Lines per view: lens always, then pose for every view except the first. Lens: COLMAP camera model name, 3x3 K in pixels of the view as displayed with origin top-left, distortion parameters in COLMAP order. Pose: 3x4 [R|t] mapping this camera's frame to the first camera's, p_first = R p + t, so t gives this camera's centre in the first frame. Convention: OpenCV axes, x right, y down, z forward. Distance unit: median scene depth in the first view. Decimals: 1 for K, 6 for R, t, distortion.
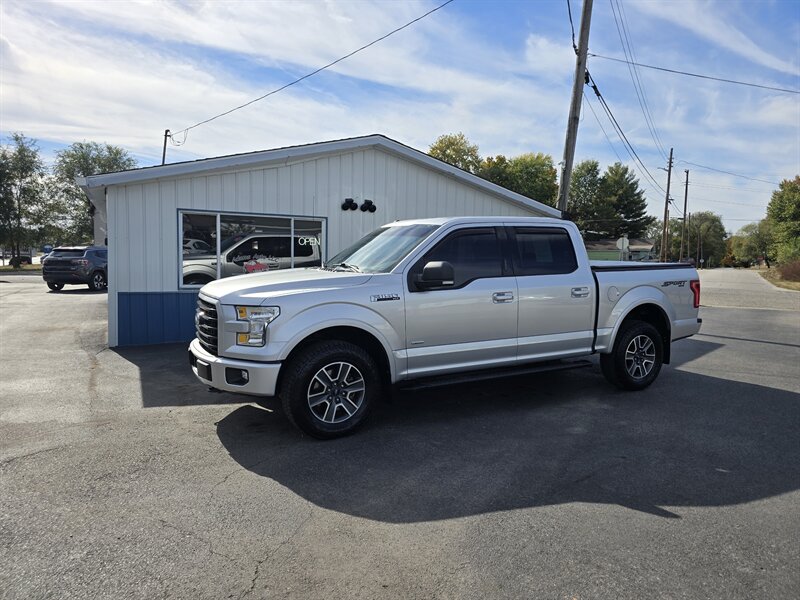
lens RADIAL K [[523.0, 0, 400.7], [0, 523.0, 294.9], [0, 0, 1]] dist [0.057631, -0.044379]
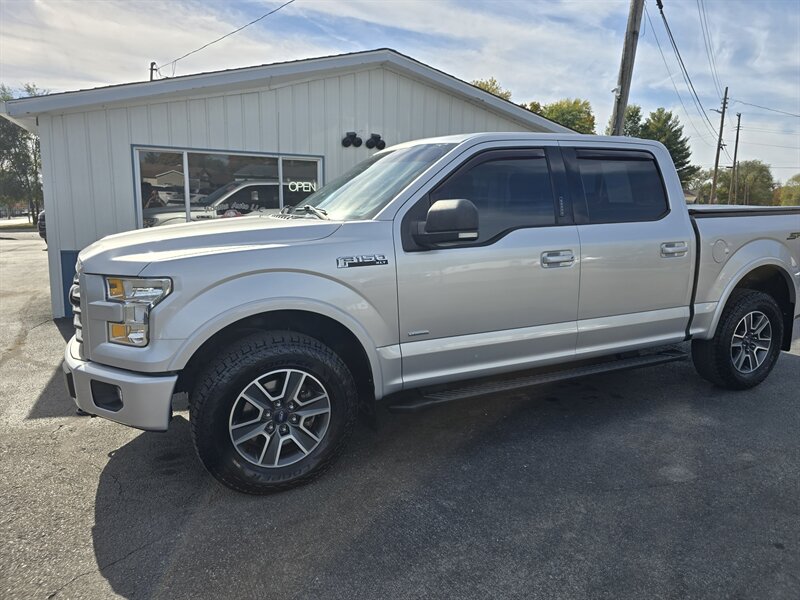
lens RADIAL K [[529.8, 0, 405.5], [0, 529.8, 289.4], [0, 0, 1]] dist [0.045223, -0.038476]
pose [[0.998974, -0.000985, -0.045268, 0.036659], [0.004256, 0.997379, 0.072225, -0.004426], [0.045079, -0.072344, 0.996361, 0.307289]]
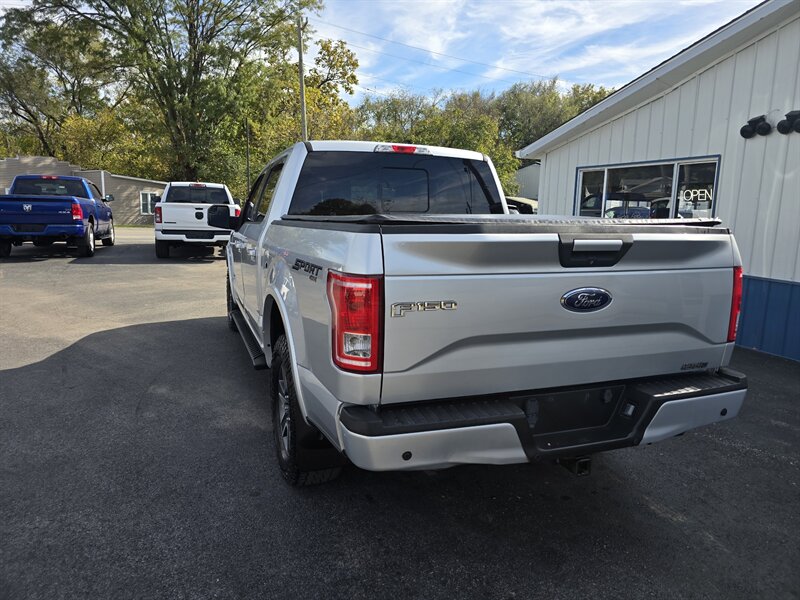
lens RADIAL K [[529.8, 0, 405.5], [0, 529.8, 289.4], [0, 0, 1]] dist [0.045223, -0.038476]
pose [[-0.108929, 0.132205, -0.985219, 0.962326], [-0.102834, 0.984300, 0.143451, -0.073520], [0.988716, 0.116940, -0.093624, 1.218152]]
